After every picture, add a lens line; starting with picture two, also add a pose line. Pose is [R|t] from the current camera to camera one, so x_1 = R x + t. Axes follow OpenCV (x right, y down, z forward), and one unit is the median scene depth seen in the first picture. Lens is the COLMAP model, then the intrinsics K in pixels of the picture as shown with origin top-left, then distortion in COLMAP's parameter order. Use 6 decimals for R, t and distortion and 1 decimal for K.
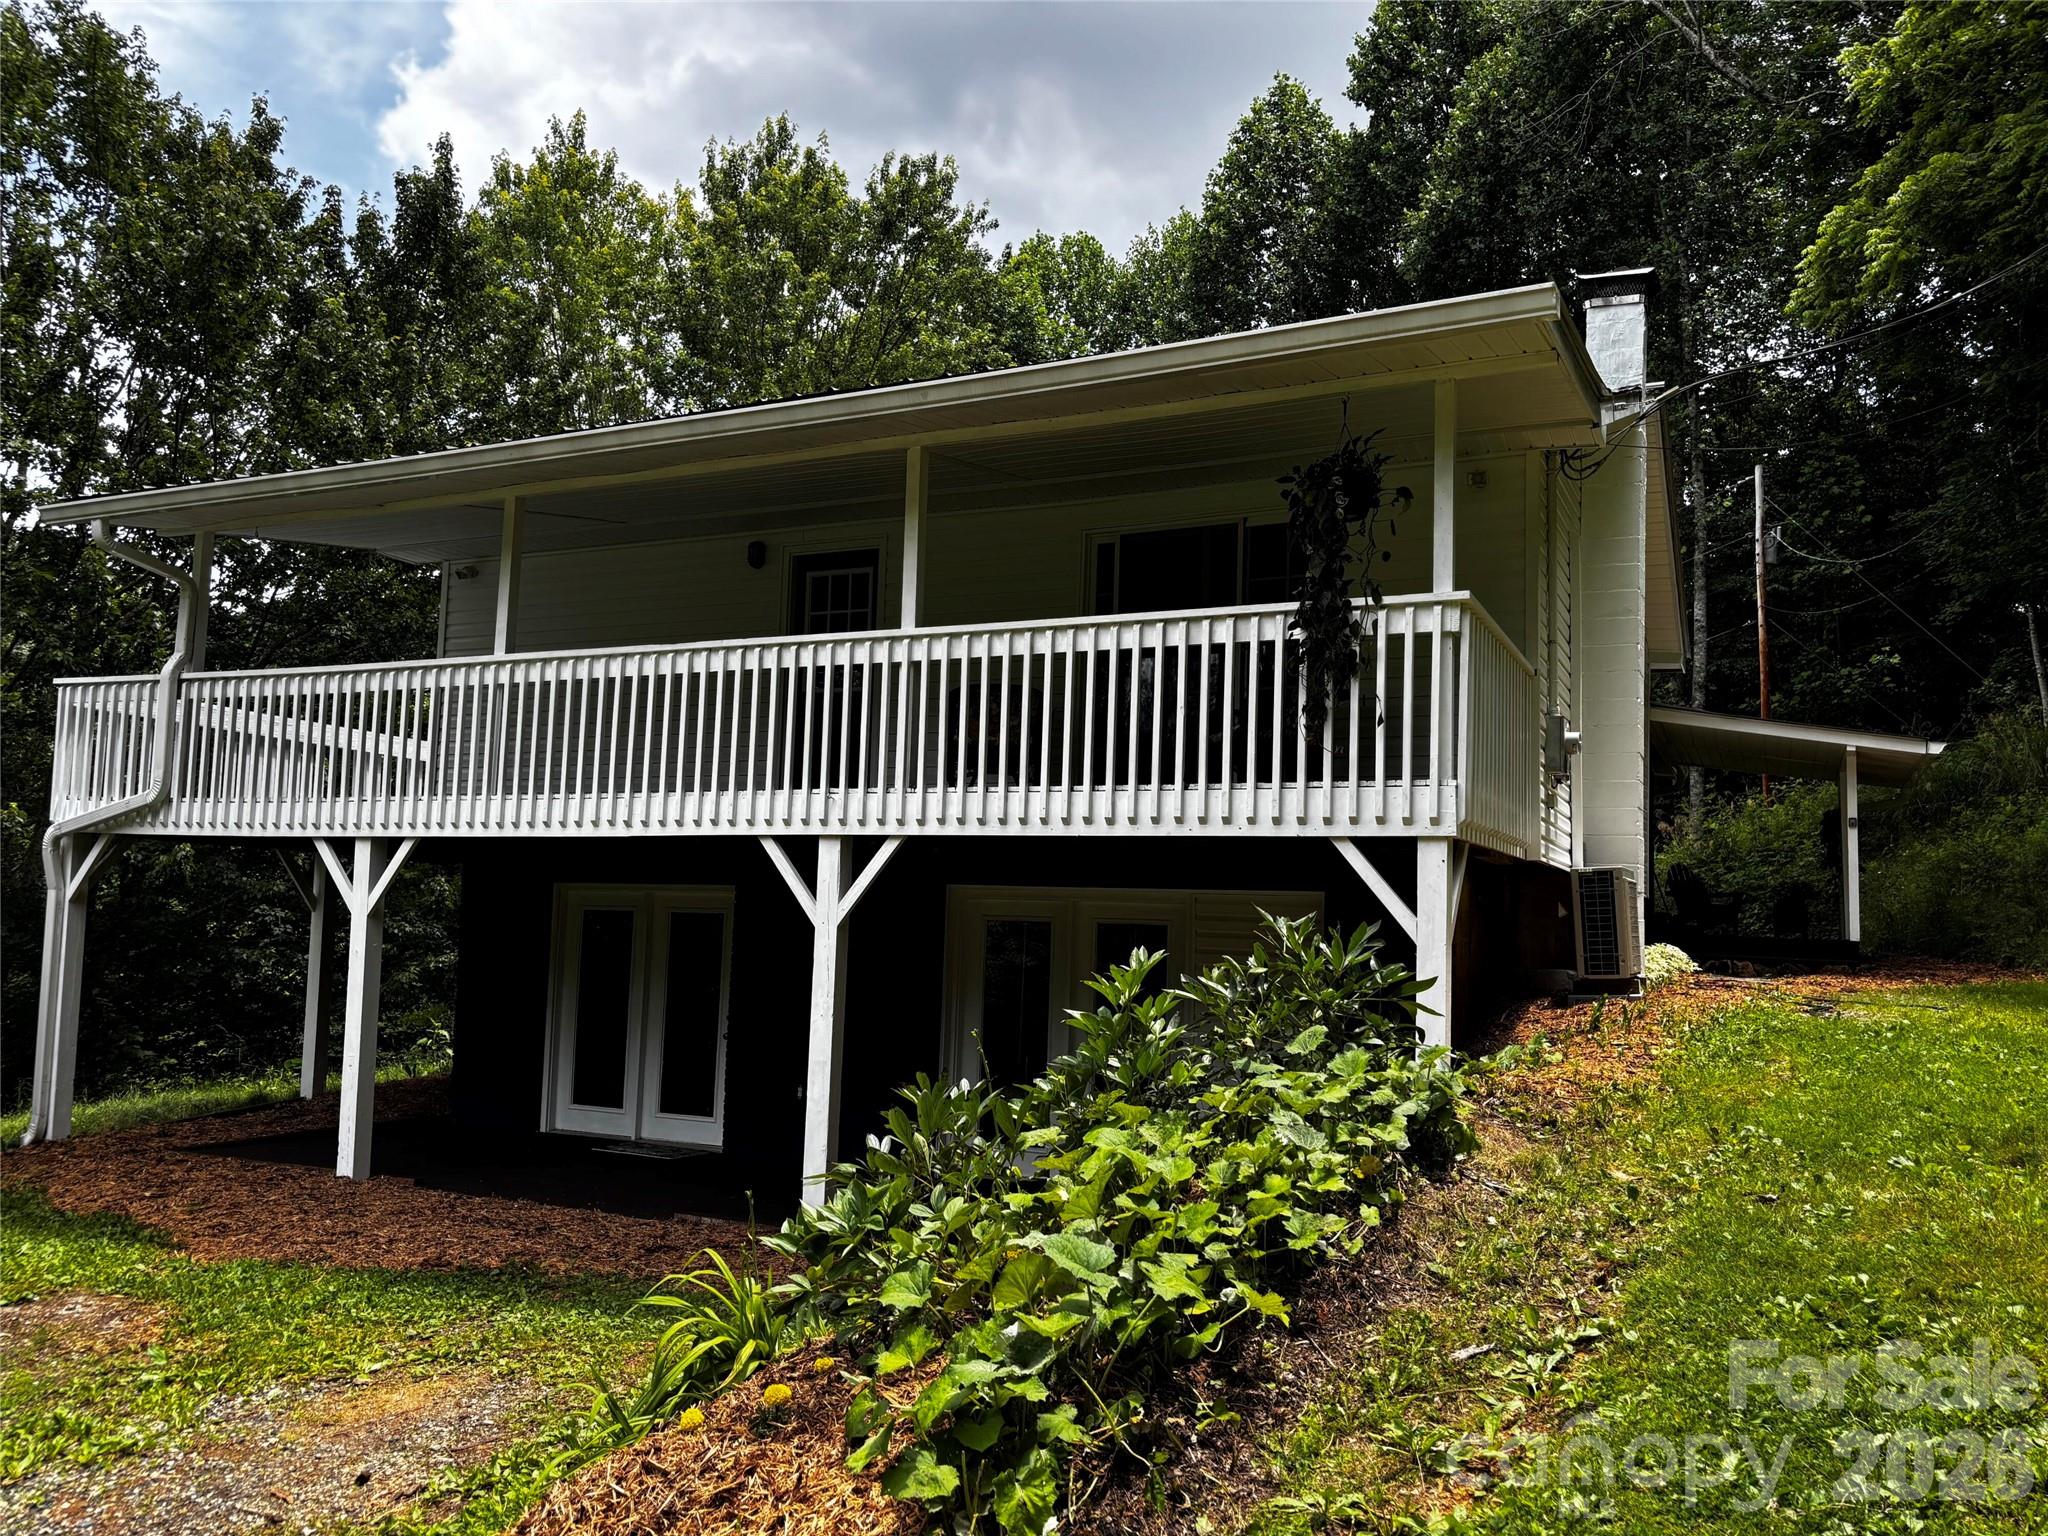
lens RADIAL K [[1549.1, 0, 1042.4], [0, 1549.1, 775.1], [0, 0, 1]] dist [0.057278, -0.037824]
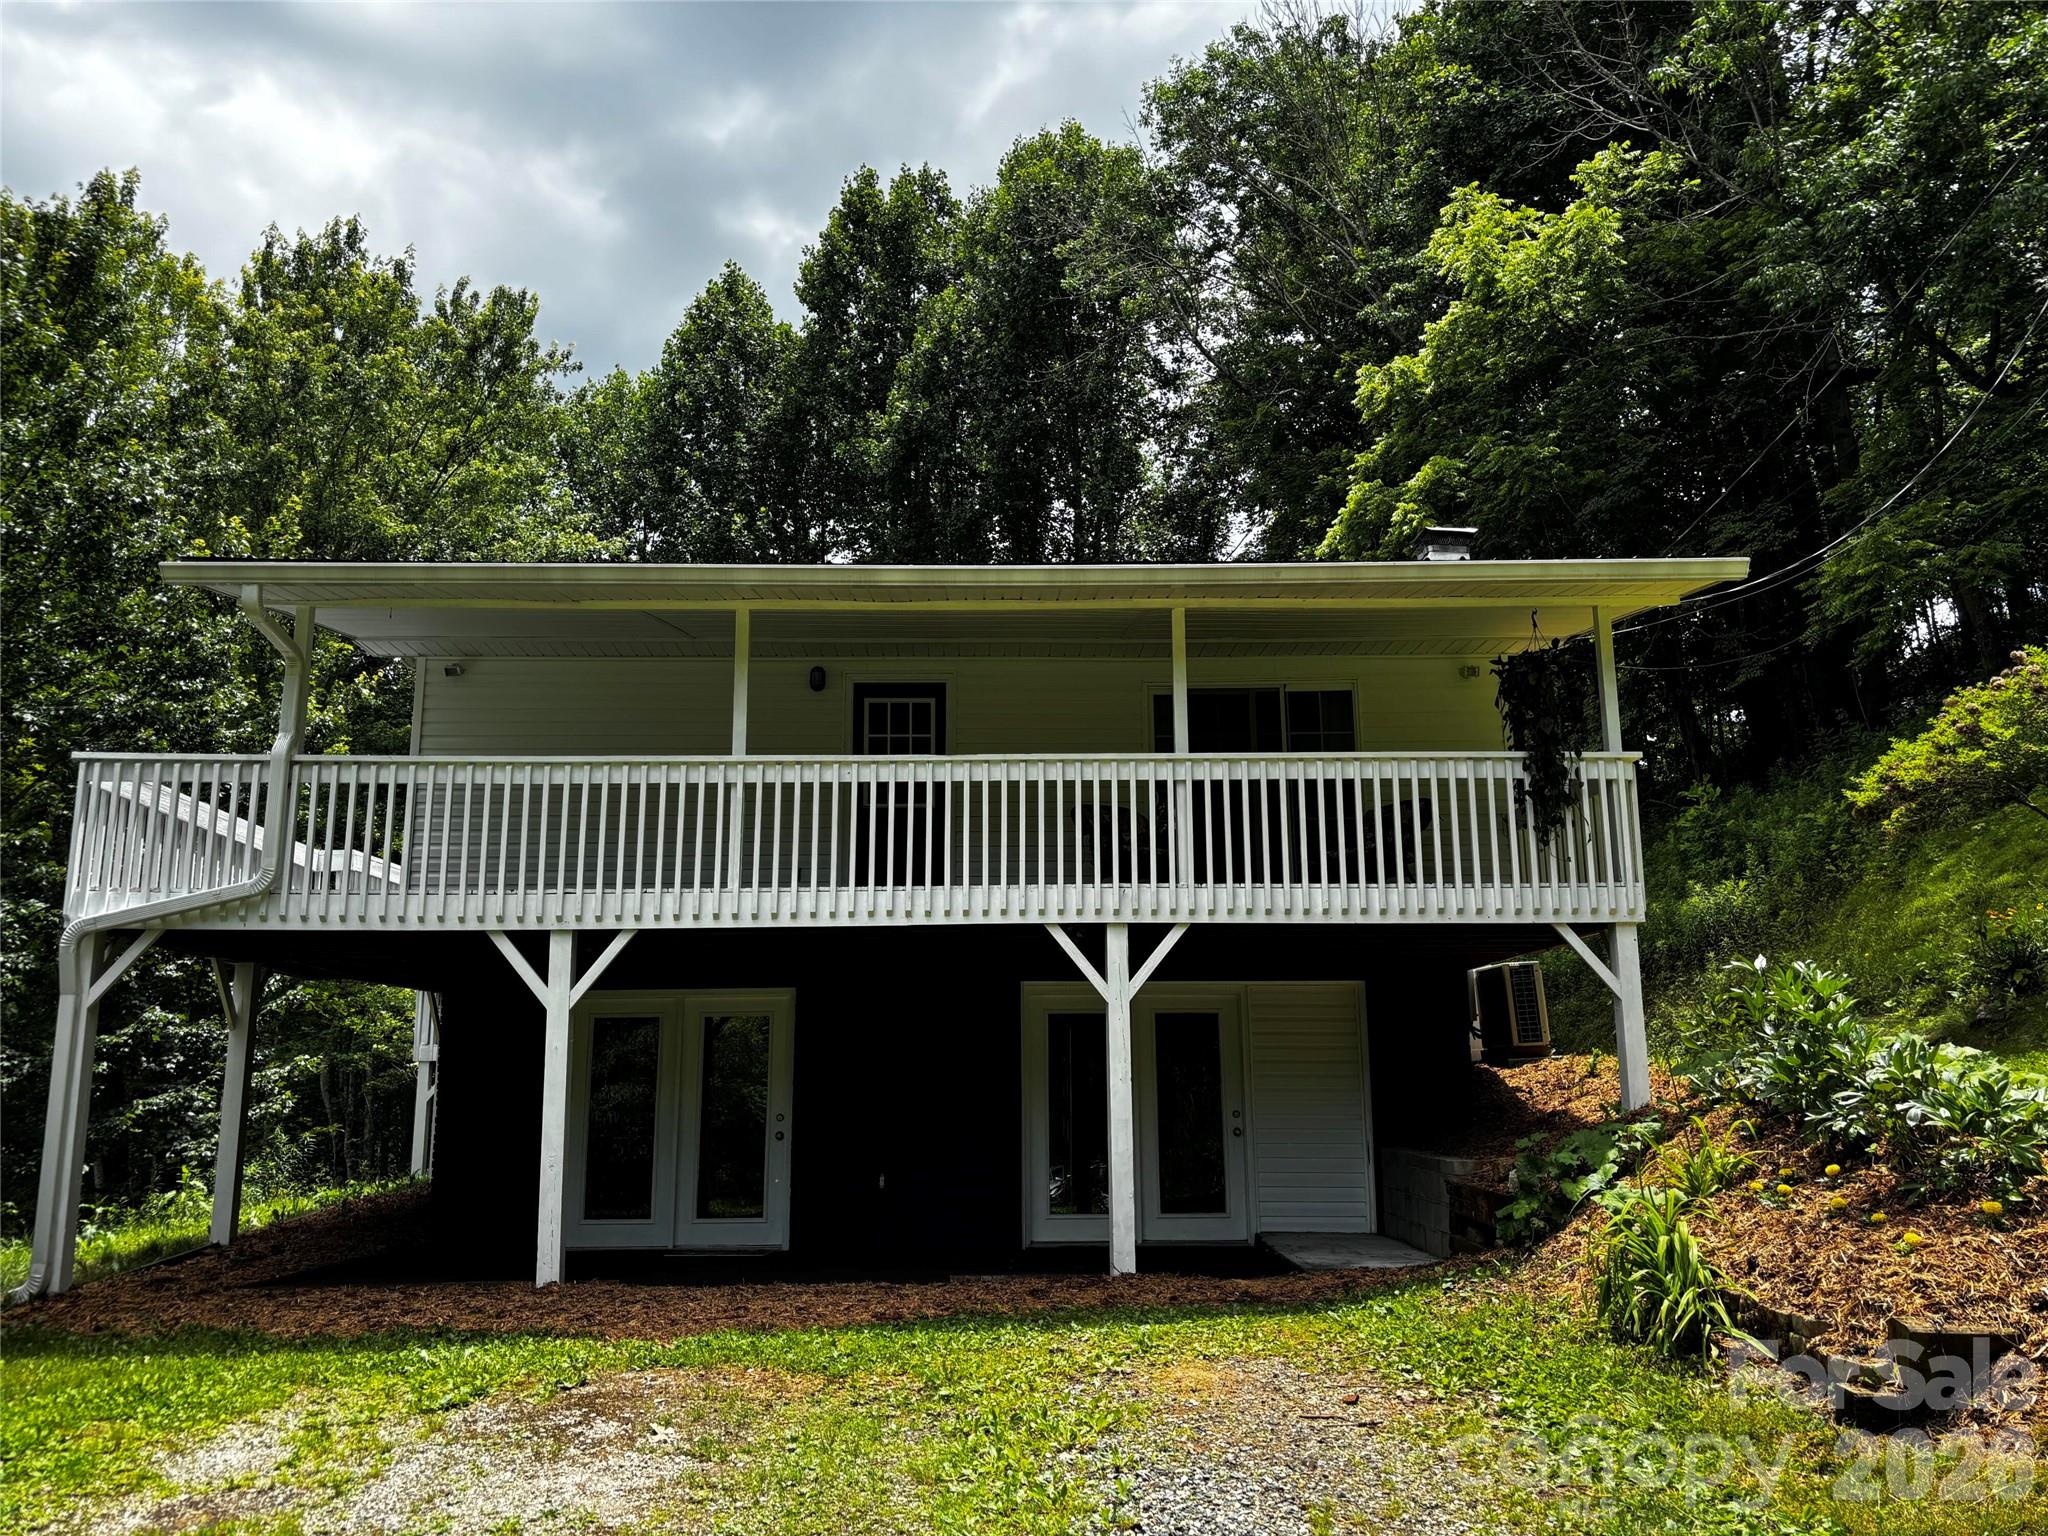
lens RADIAL K [[1549.1, 0, 1027.6], [0, 1549.1, 763.5], [0, 0, 1]] dist [0.057278, -0.037824]
pose [[0.892450, 0.059647, 0.447186, -0.672701], [-0.009893, 0.993571, -0.112781, 0.047030], [-0.451038, 0.096228, 0.887302, -0.020291]]
